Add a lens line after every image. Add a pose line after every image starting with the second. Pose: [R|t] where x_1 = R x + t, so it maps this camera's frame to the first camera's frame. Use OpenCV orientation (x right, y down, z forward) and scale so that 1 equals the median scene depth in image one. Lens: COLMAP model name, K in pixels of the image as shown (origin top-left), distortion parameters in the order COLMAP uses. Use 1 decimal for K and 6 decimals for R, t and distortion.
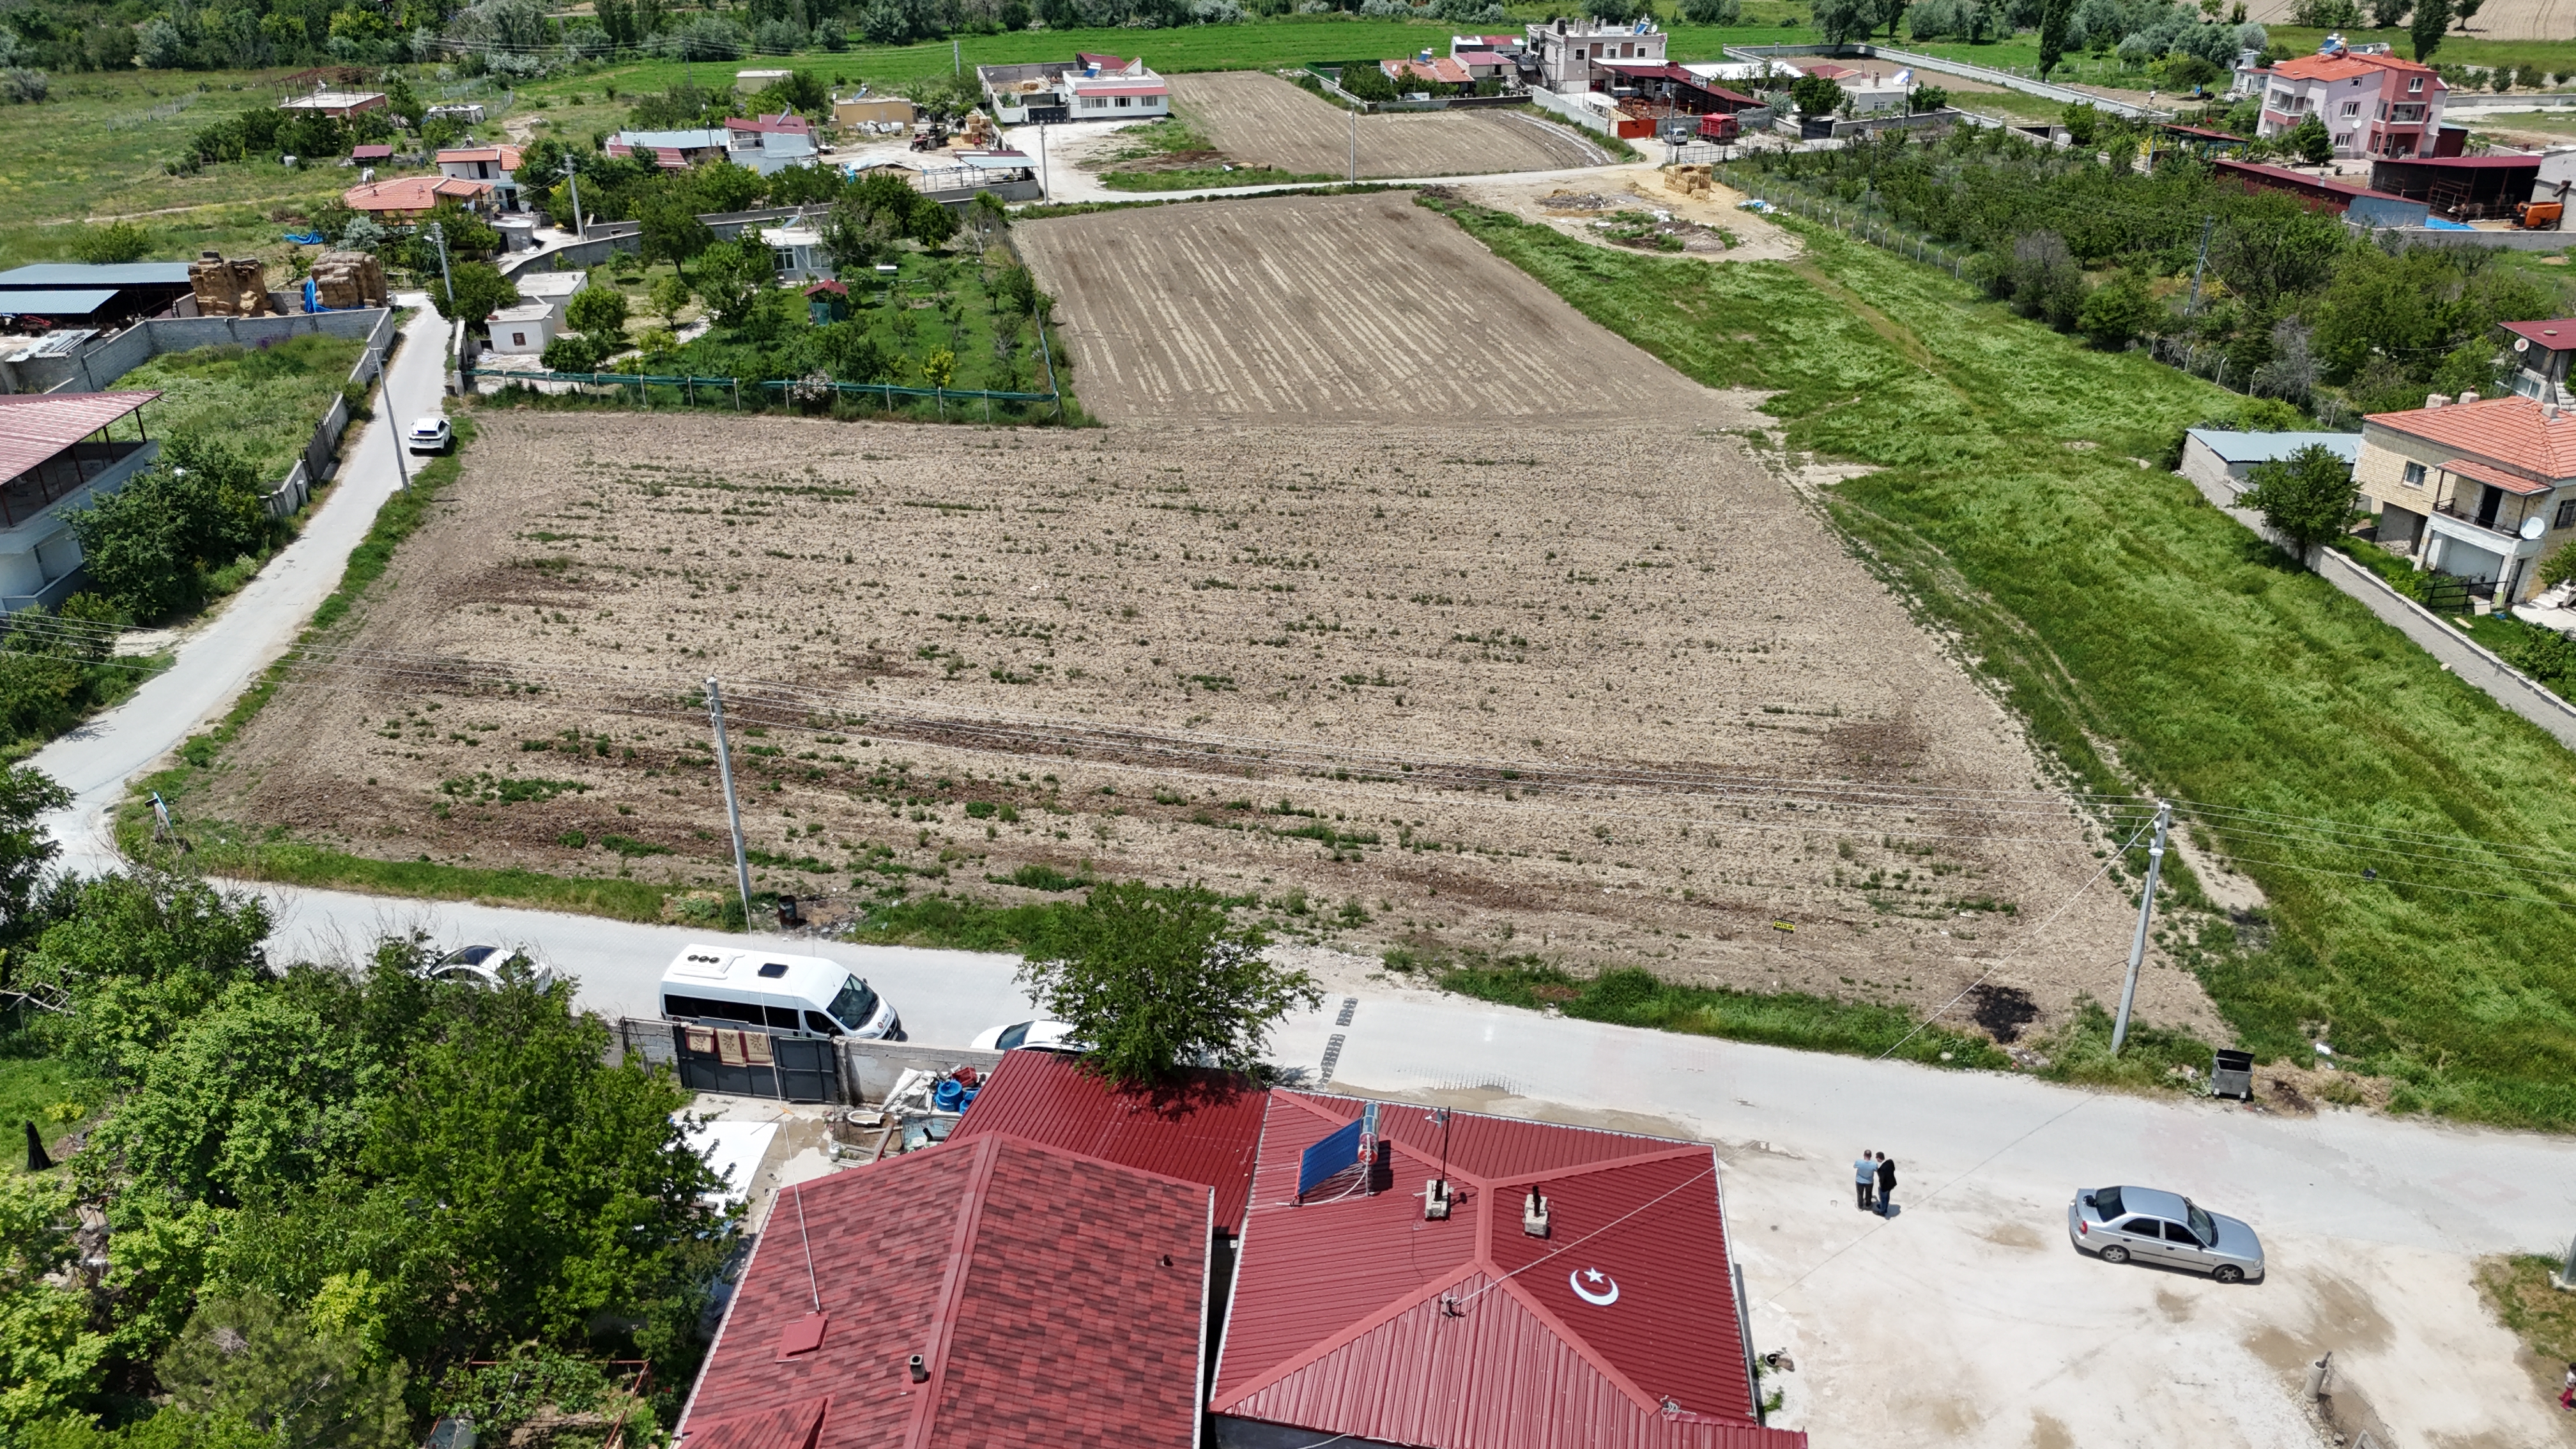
lens RADIAL K [[1886.7, 0, 1302.9], [0, 1886.7, 723.3], [0, 0, 1]] dist [0.077596, -0.070776]
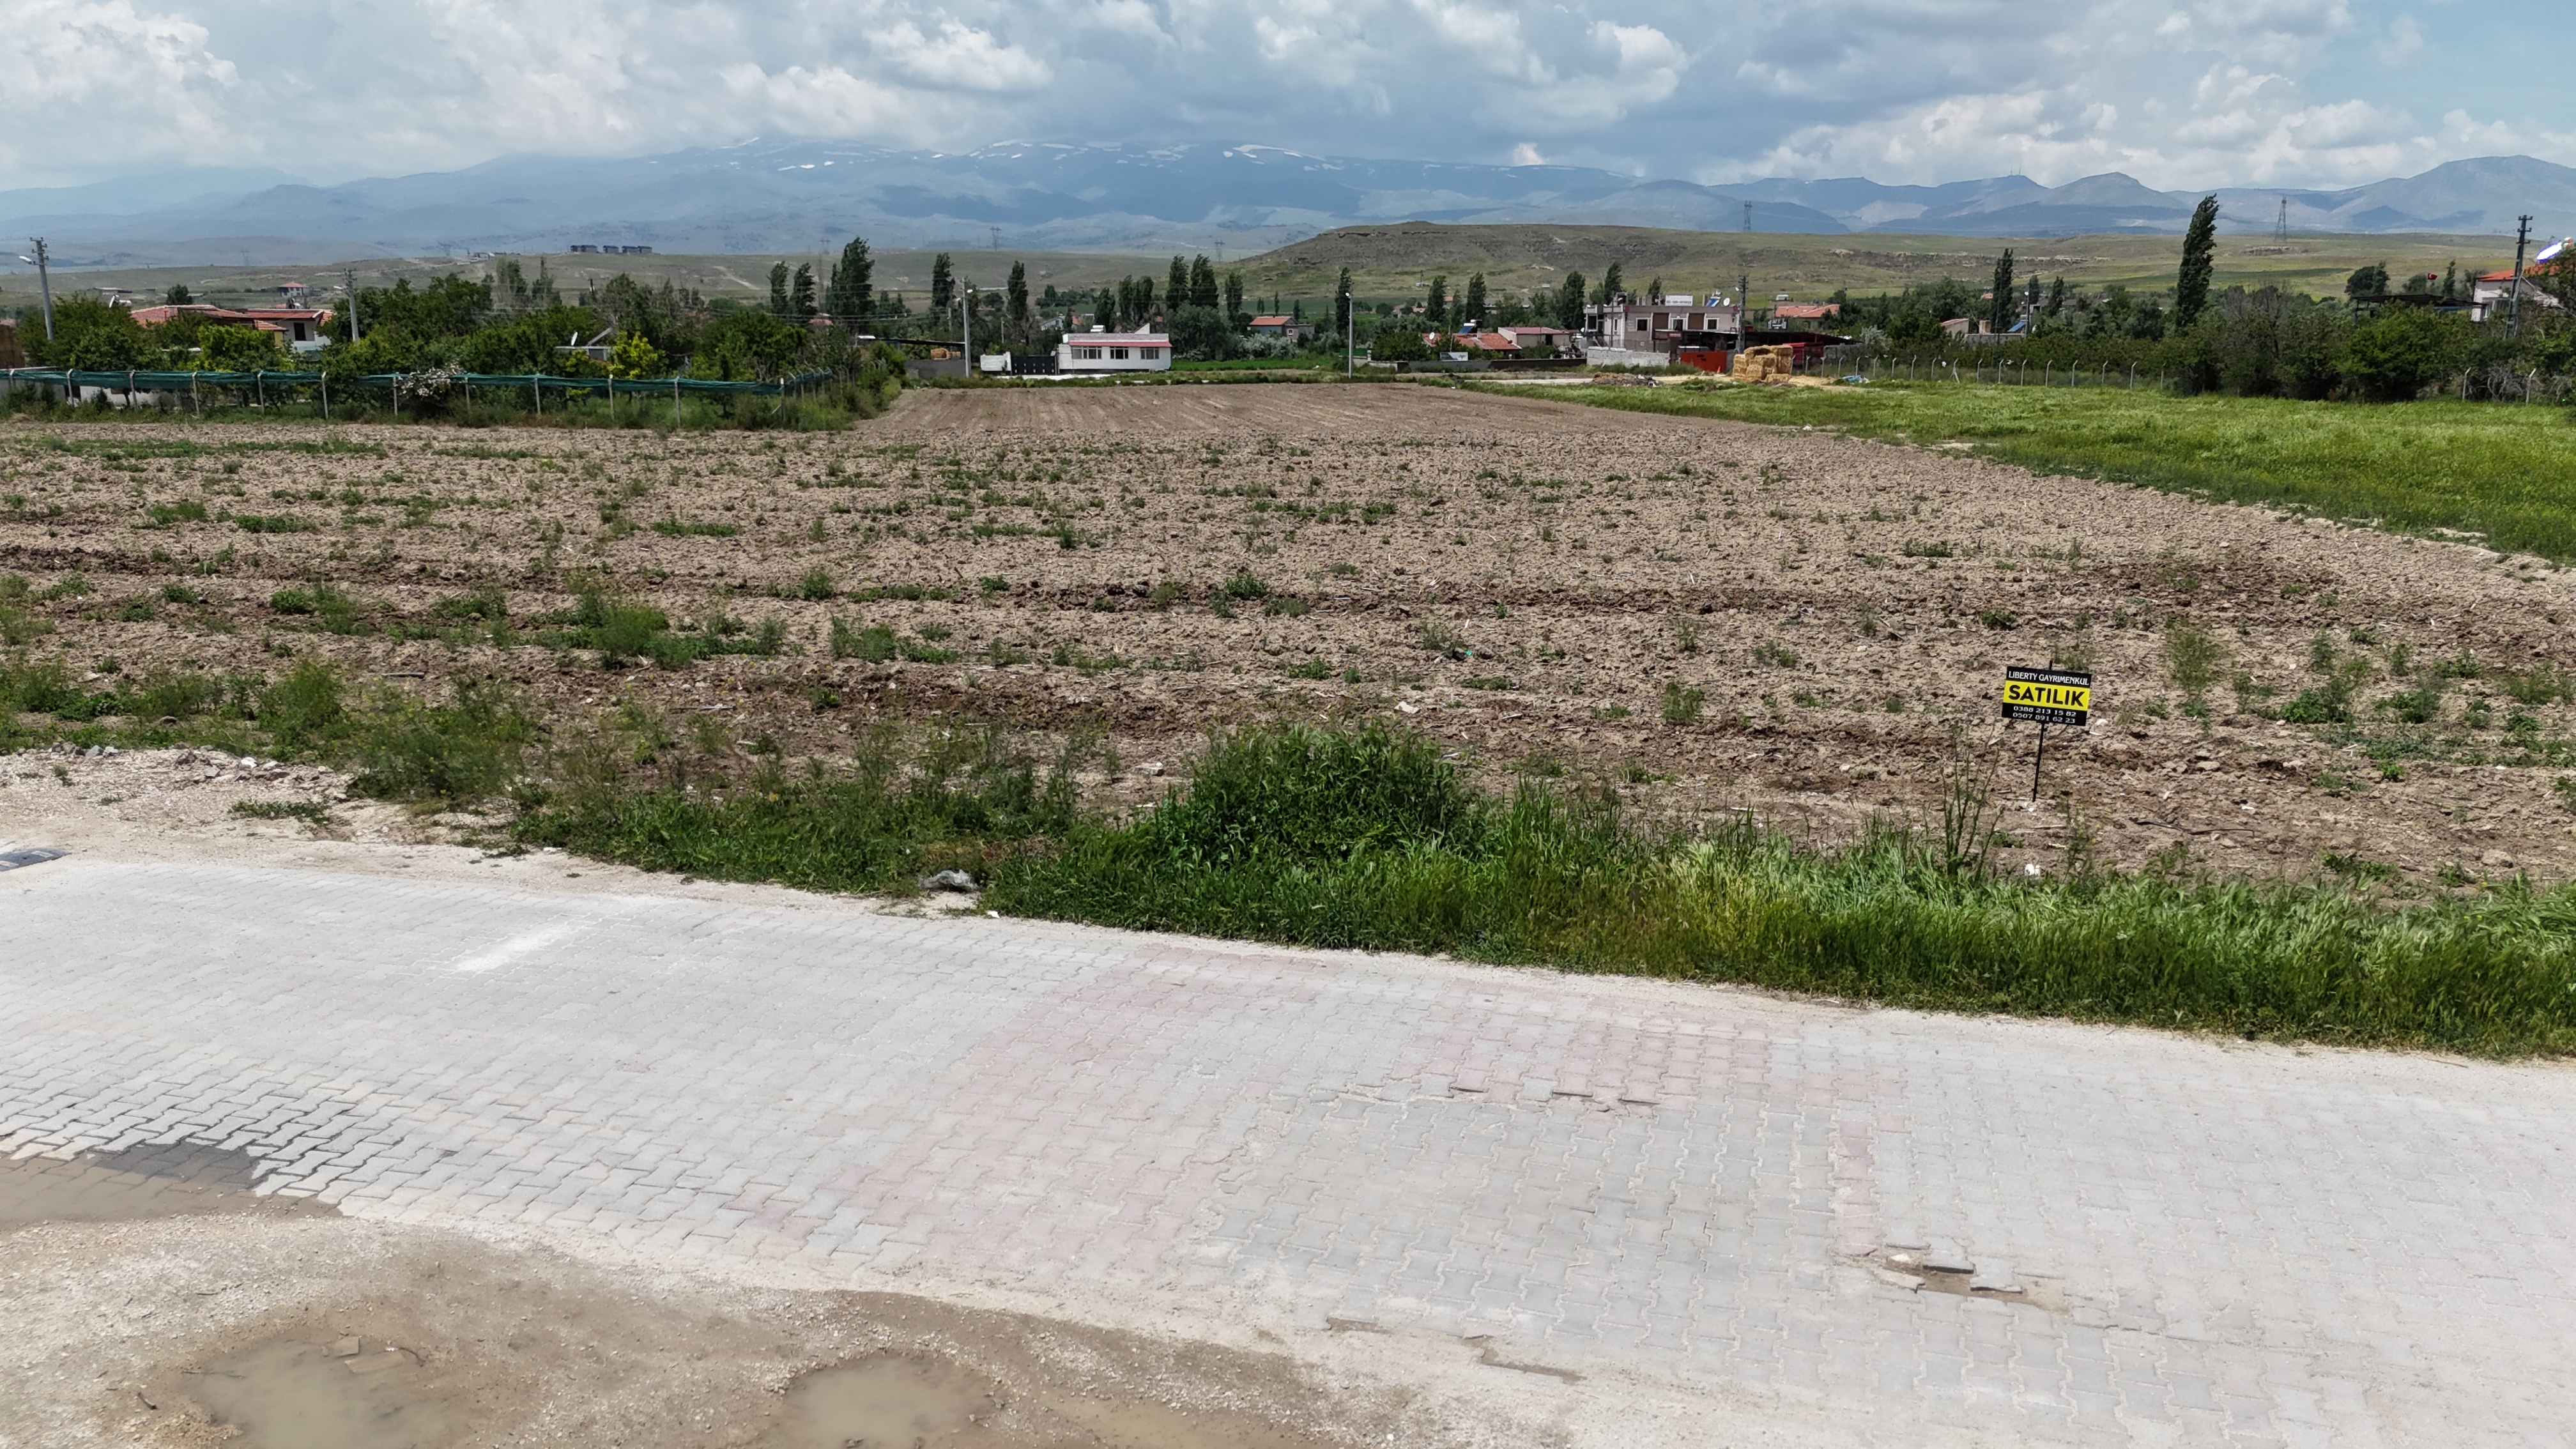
lens RADIAL K [[1886.7, 0, 1302.9], [0, 1886.7, 723.3], [0, 0, 1]] dist [0.077596, -0.070776]
pose [[0.998362, 0.015119, -0.055183, 0.101296], [-0.027438, 0.972834, -0.229874, 0.100535], [0.050208, 0.231011, 0.971655, 0.447522]]
